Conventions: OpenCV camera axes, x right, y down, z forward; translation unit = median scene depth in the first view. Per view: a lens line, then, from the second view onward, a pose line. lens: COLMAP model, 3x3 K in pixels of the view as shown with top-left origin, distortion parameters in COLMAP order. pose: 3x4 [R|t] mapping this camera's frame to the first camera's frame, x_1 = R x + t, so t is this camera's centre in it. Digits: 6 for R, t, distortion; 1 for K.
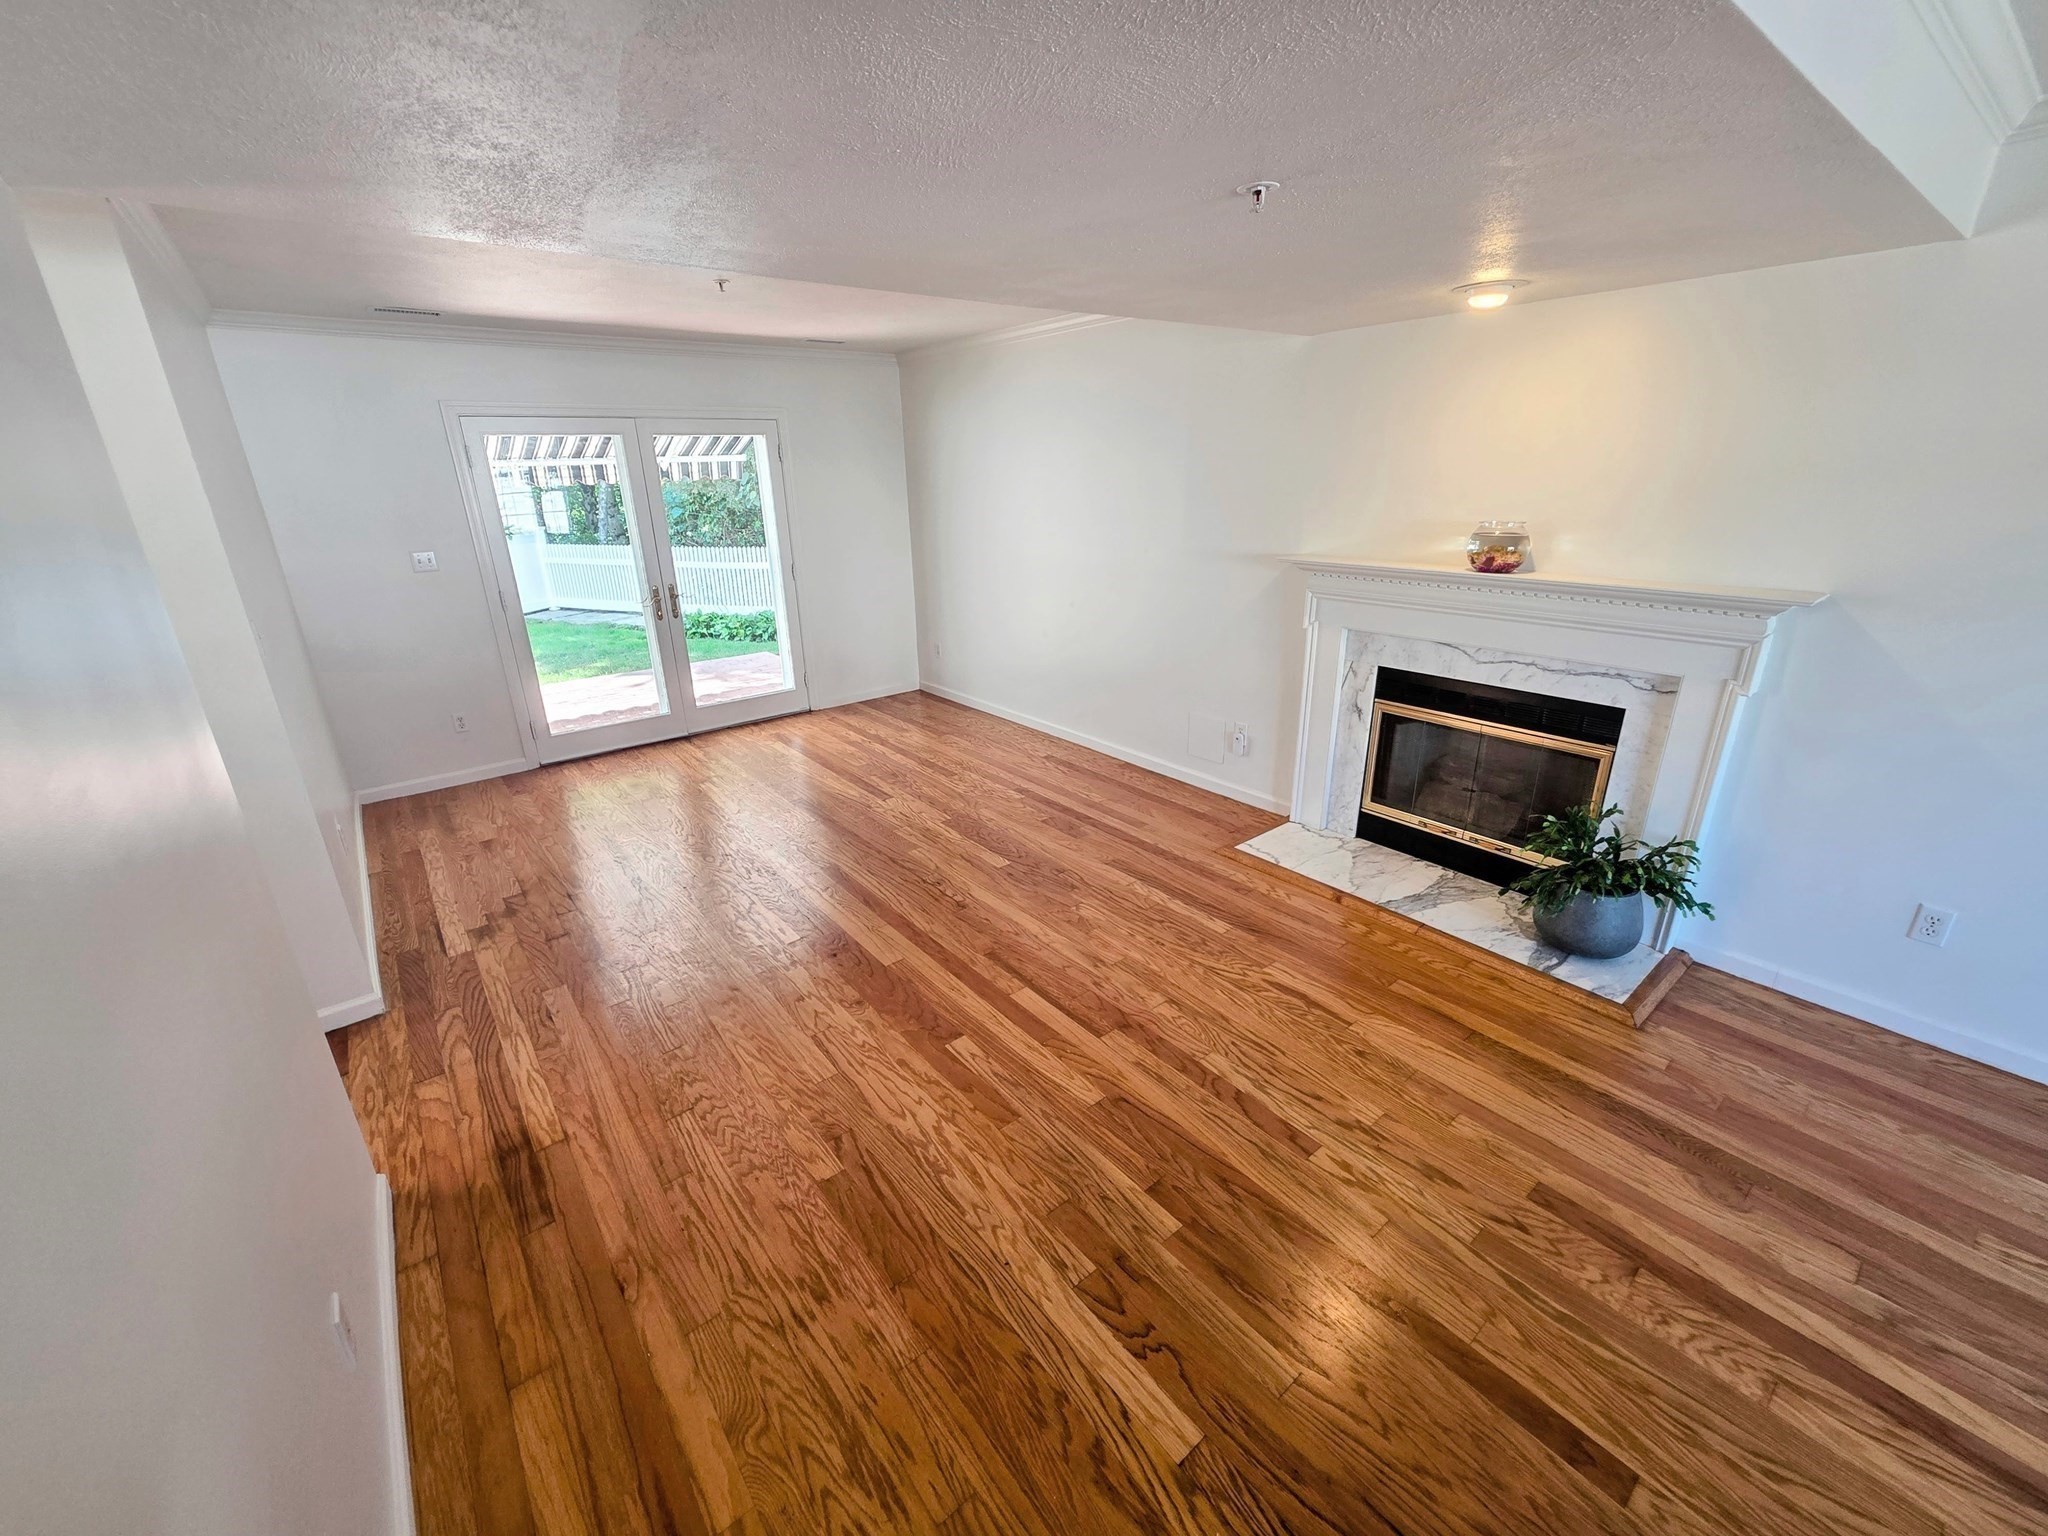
lens RADIAL K [[822.7, 0, 1026.4], [0, 822.7, 760.7], [0, 0, 1]] dist [0.004019, -0.000827]
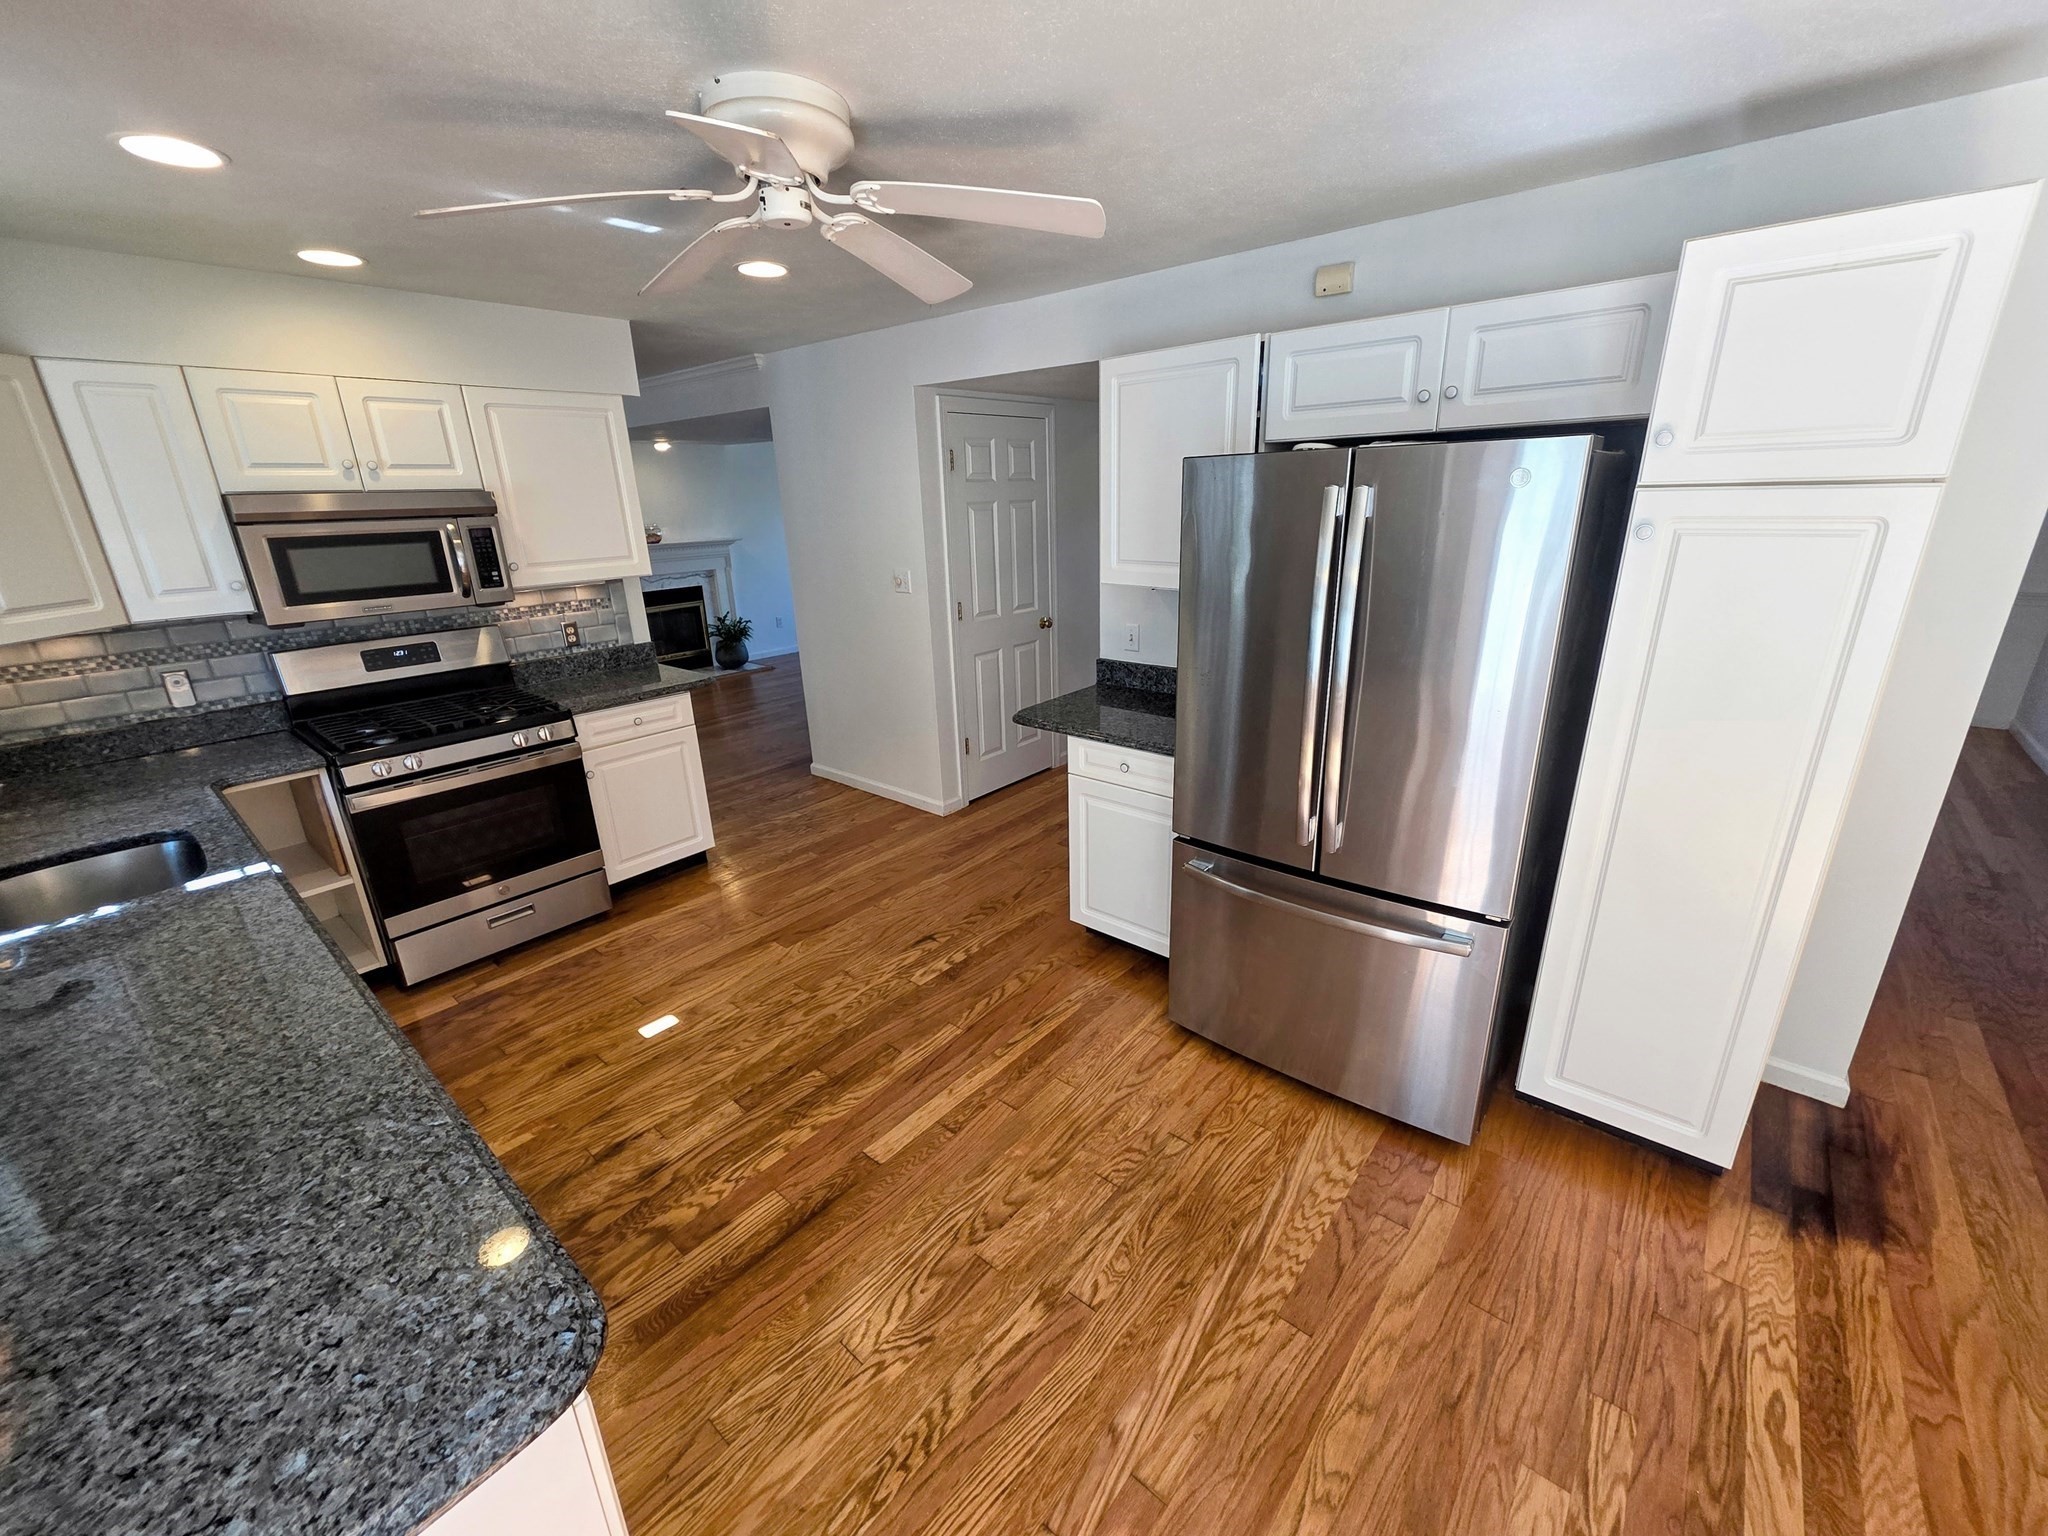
lens RADIAL K [[822.7, 0, 1026.4], [0, 822.7, 760.7], [0, 0, 1]] dist [0.004019, -0.000827]
pose [[-0.187481, -0.285622, 0.939825, -2.135810], [0.361204, 0.869706, 0.336367, -0.080611], [-0.913445, 0.402531, -0.059885, 0.344490]]
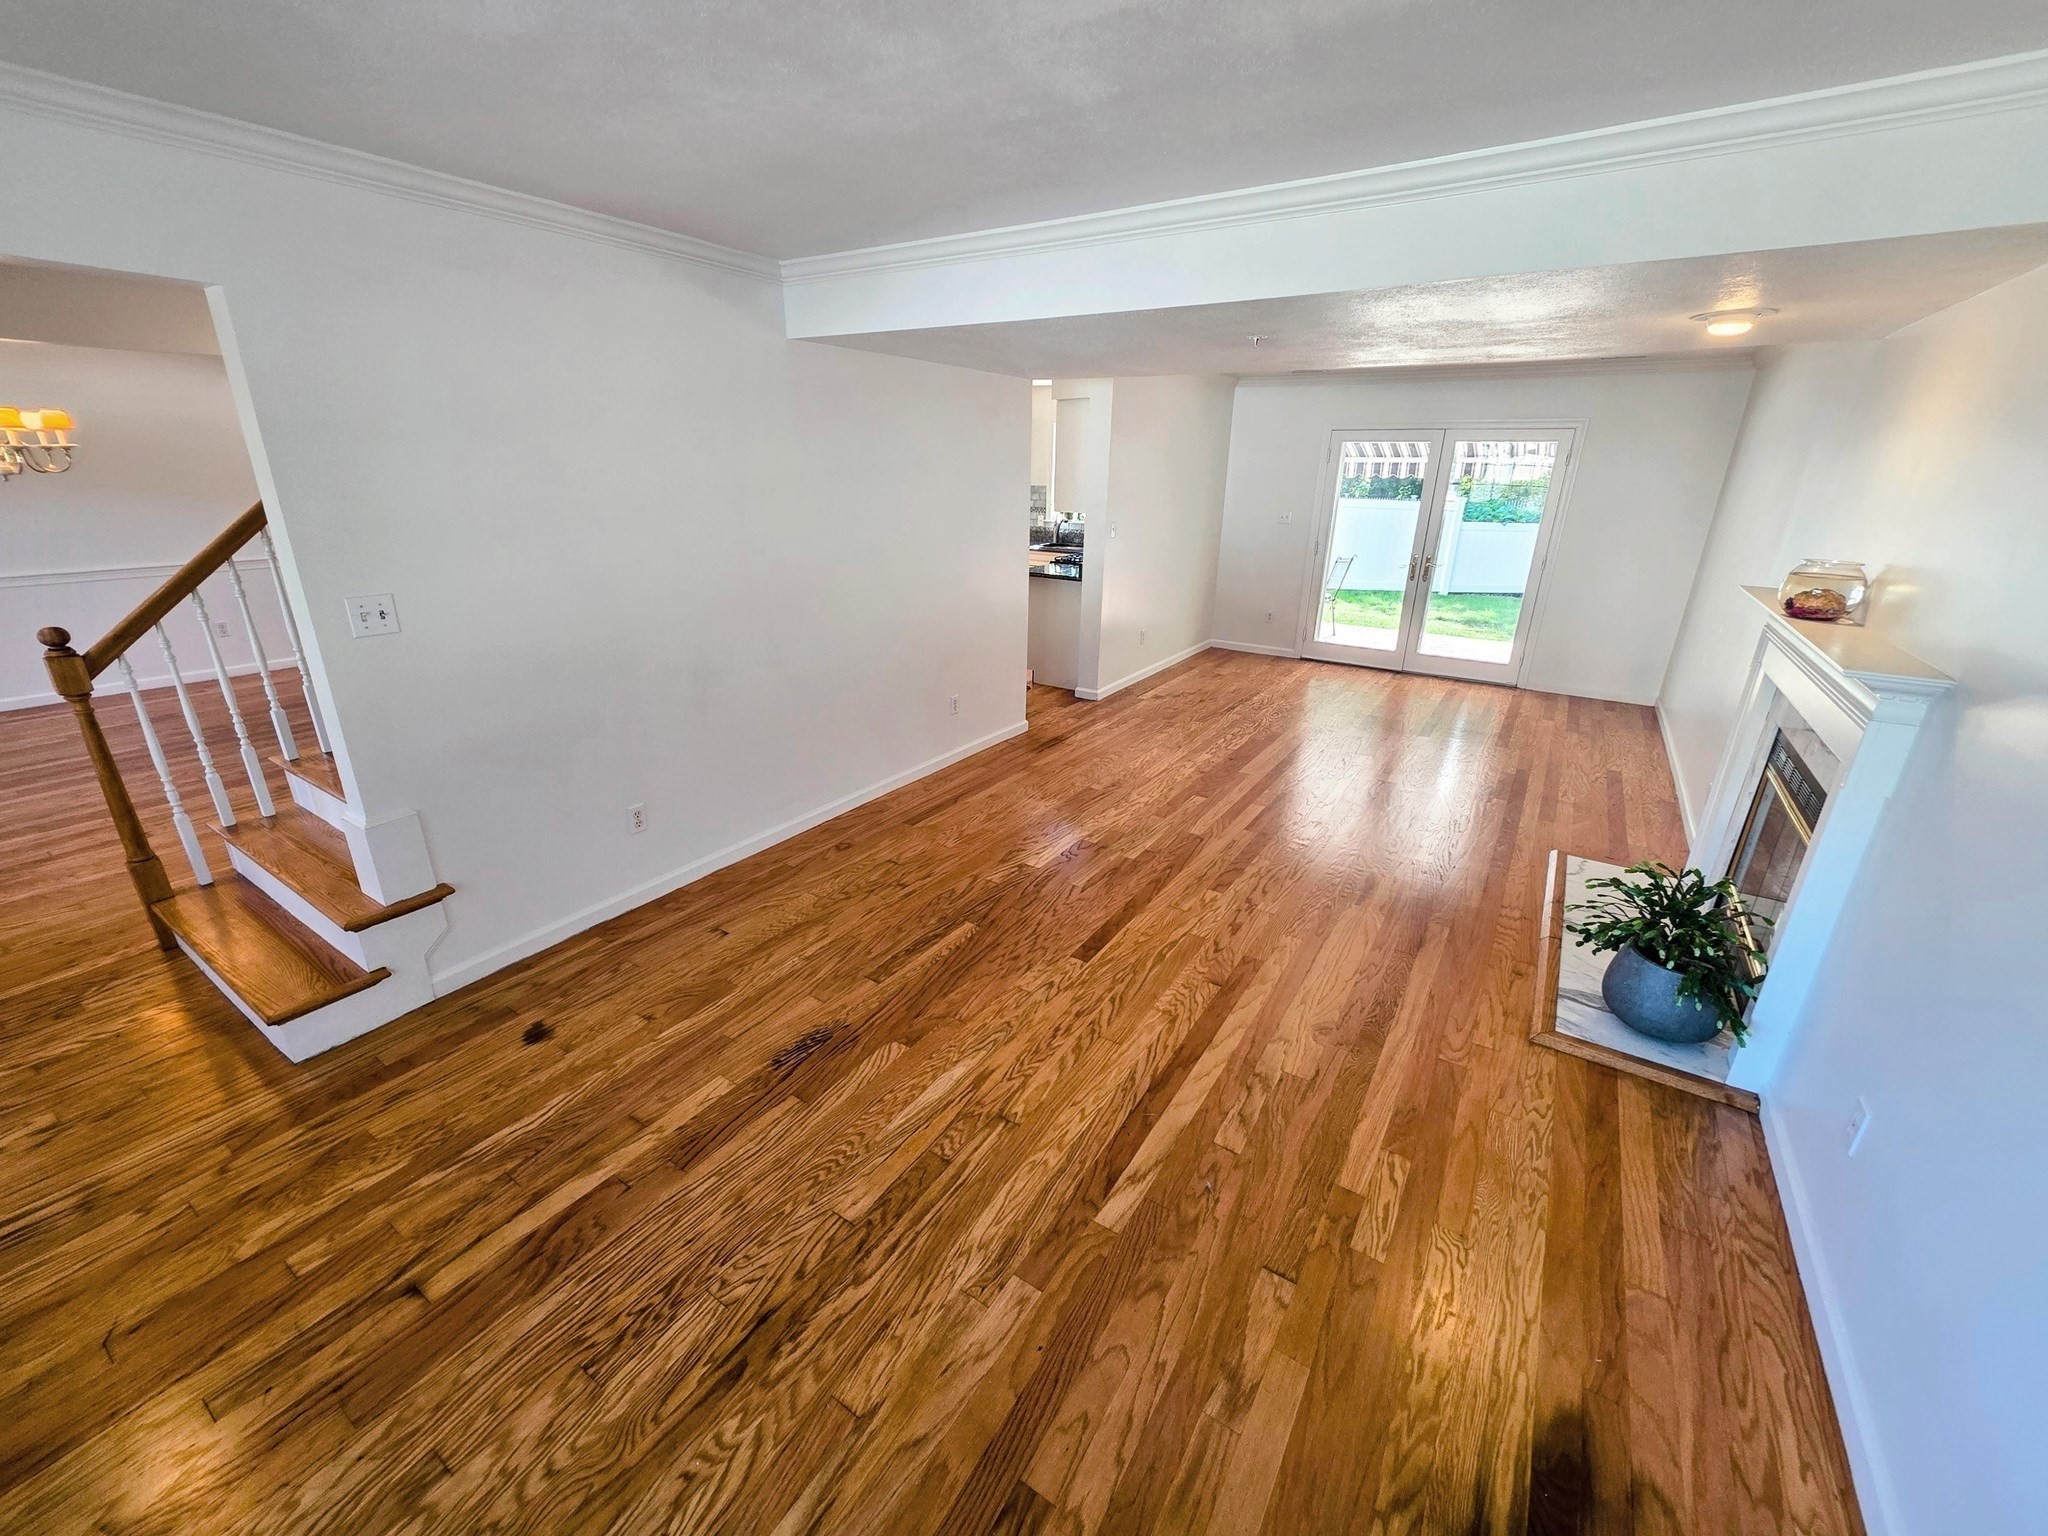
lens RADIAL K [[822.7, 0, 1026.4], [0, 822.7, 760.7], [0, 0, 1]] dist [0.004019, -0.000827]
pose [[0.309518, 0.350264, -0.884033, 1.071302], [-0.343401, 0.908119, 0.239575, -0.017966], [0.886721, 0.229425, 0.401360, -0.039125]]
